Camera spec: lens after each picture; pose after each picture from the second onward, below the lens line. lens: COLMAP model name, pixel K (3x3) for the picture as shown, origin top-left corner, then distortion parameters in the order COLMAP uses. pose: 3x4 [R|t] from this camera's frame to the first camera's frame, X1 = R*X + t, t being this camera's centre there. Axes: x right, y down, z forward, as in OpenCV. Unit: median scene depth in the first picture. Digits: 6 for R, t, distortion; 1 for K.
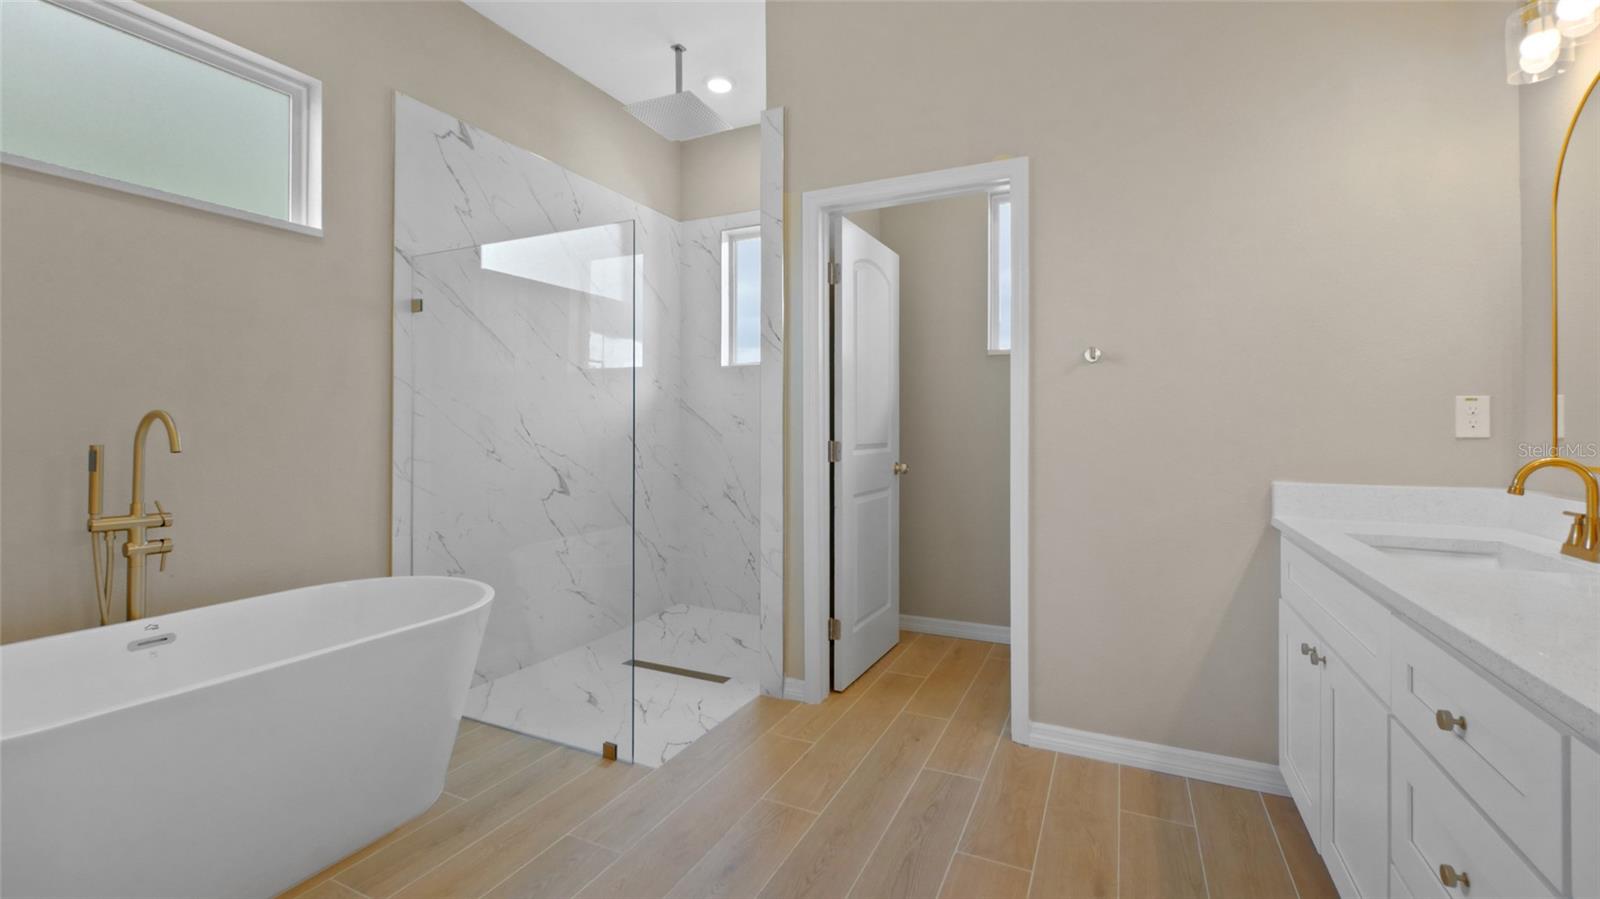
lens RADIAL K [[674.0, 0, 793.7], [0, 674.0, 431.2], [0, 0, 1]] dist [-0.005312, -0.000128]
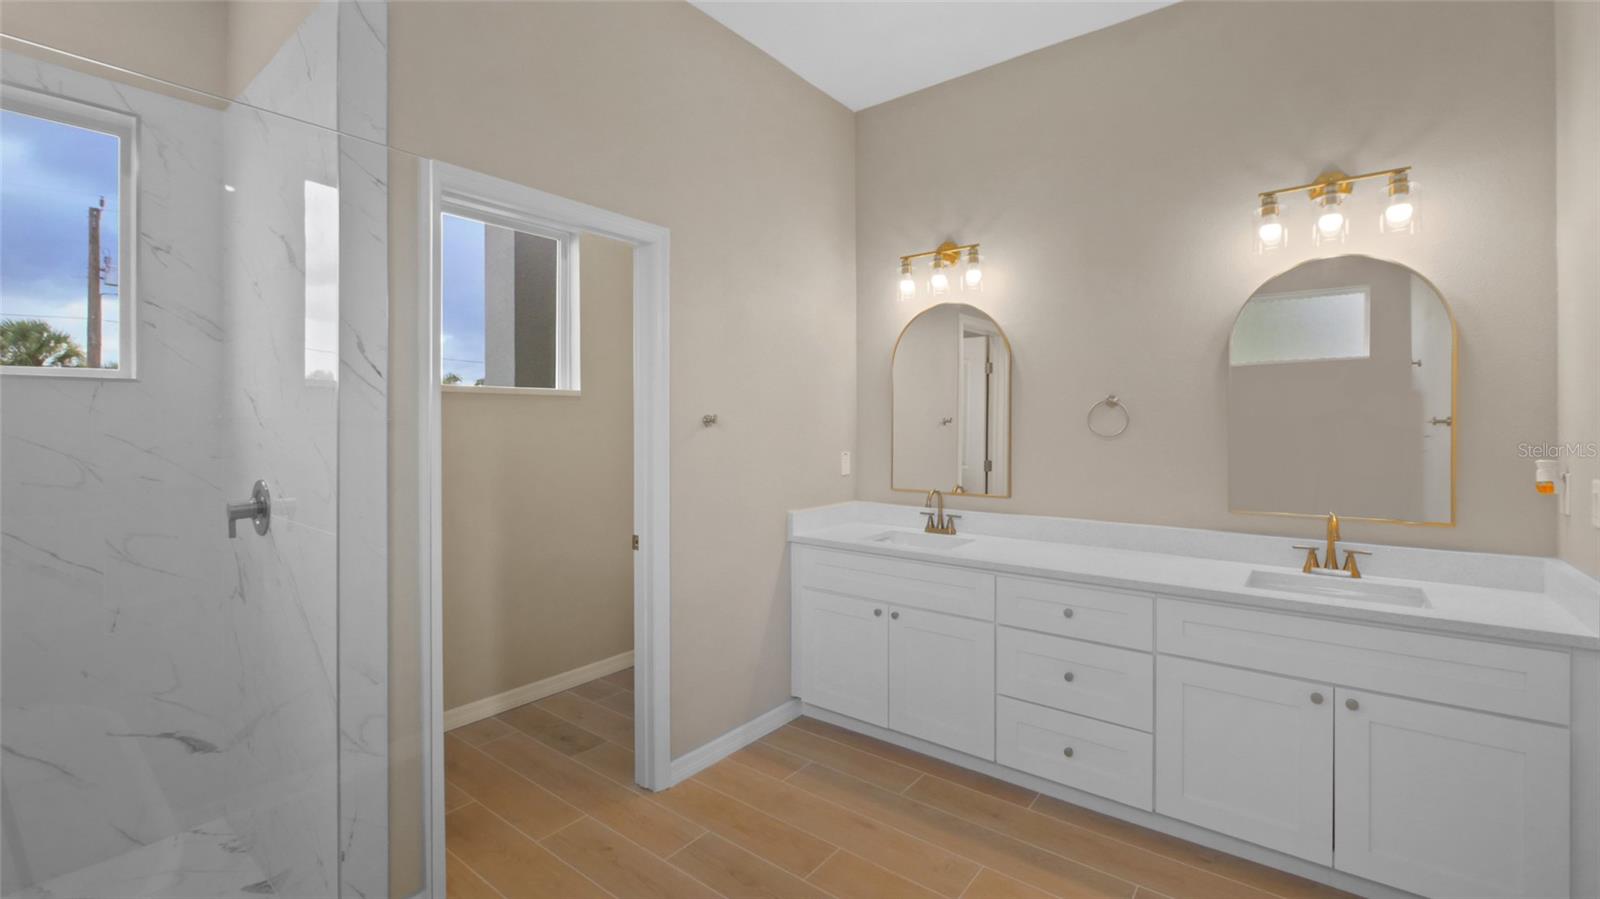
lens RADIAL K [[674.0, 0, 793.7], [0, 674.0, 431.2], [0, 0, 1]] dist [-0.005312, -0.000128]
pose [[0.213922, -0.015918, 0.976721, -0.707351], [0.003940, 0.999873, 0.015433, -0.119637], [-0.976843, 0.000547, 0.213958, 0.650200]]
